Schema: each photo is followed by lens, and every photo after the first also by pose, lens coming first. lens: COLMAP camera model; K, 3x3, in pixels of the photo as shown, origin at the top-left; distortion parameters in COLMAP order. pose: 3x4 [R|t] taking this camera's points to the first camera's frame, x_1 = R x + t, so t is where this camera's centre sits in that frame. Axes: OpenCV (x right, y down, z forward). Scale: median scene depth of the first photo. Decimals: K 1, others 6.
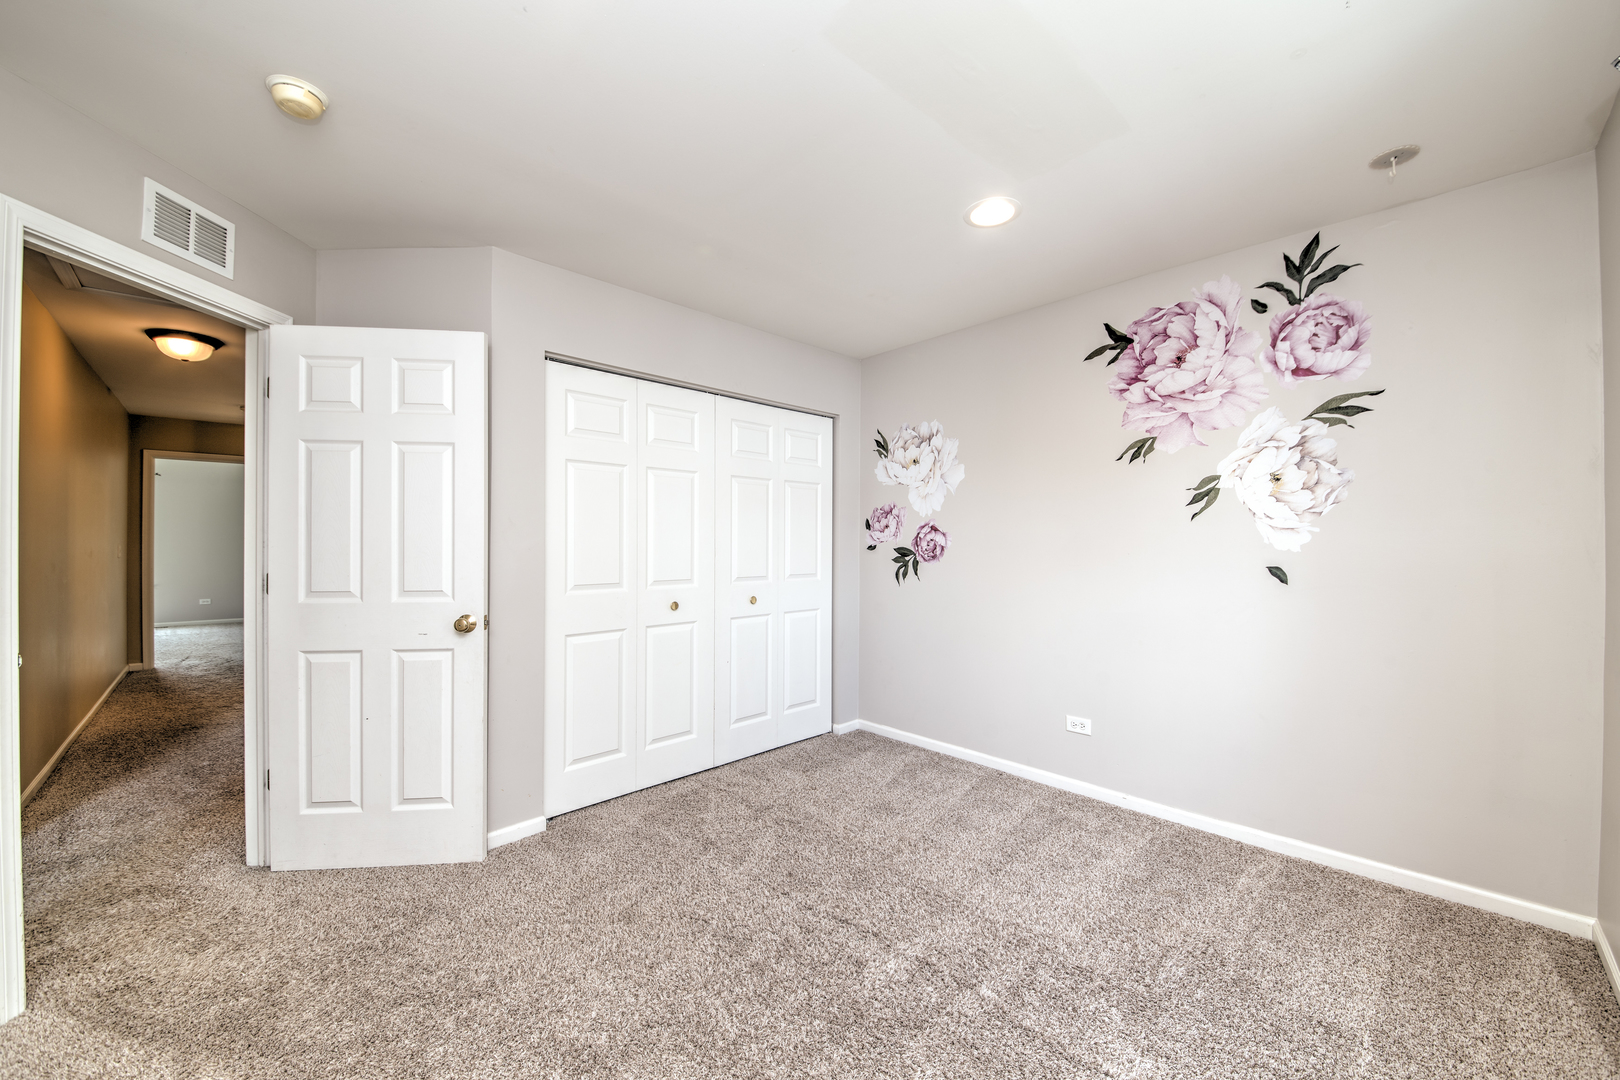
lens RADIAL K [[665.9, 0, 826.6], [0, 665.9, 540.4], [0, 0, 1]] dist [-0.010085, -0.001599]
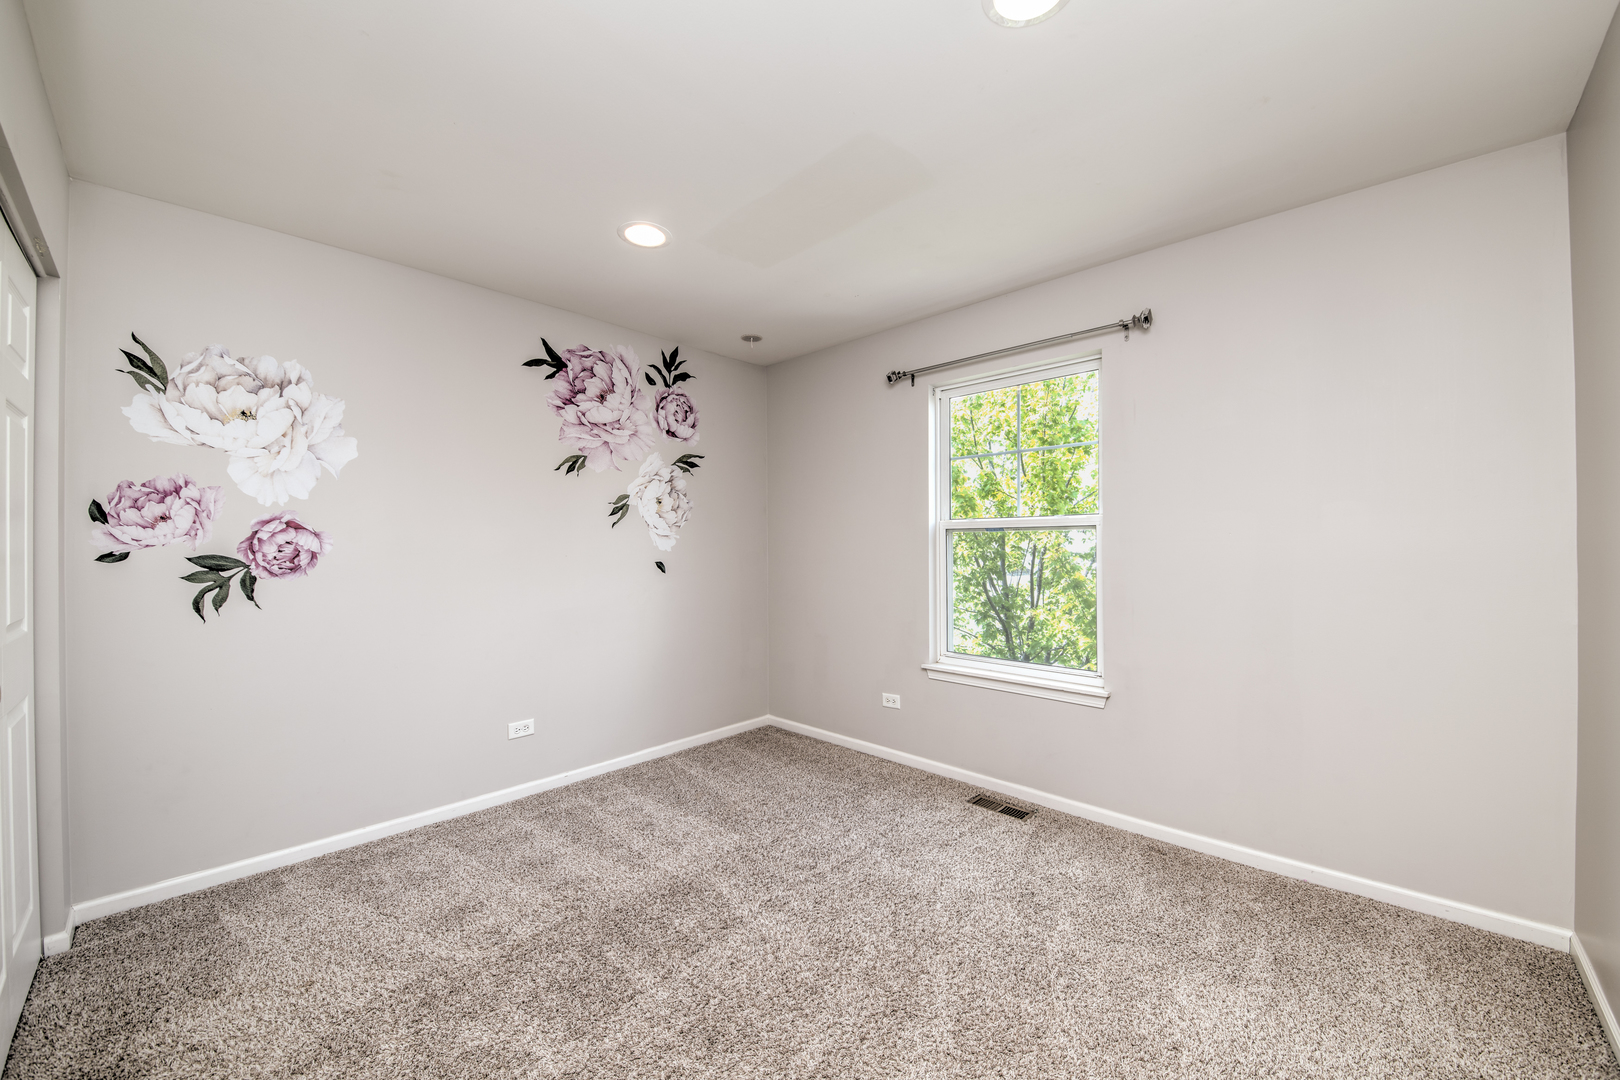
lens RADIAL K [[665.9, 0, 811.1], [0, 665.9, 549.8], [0, 0, 1]] dist [-0.010085, -0.001599]
pose [[-0.132964, -0.001613, 0.991120, -0.690480], [0.005731, 0.999981, 0.002396, 0.009631], [-0.991104, 0.005999, -0.132952, 0.724653]]
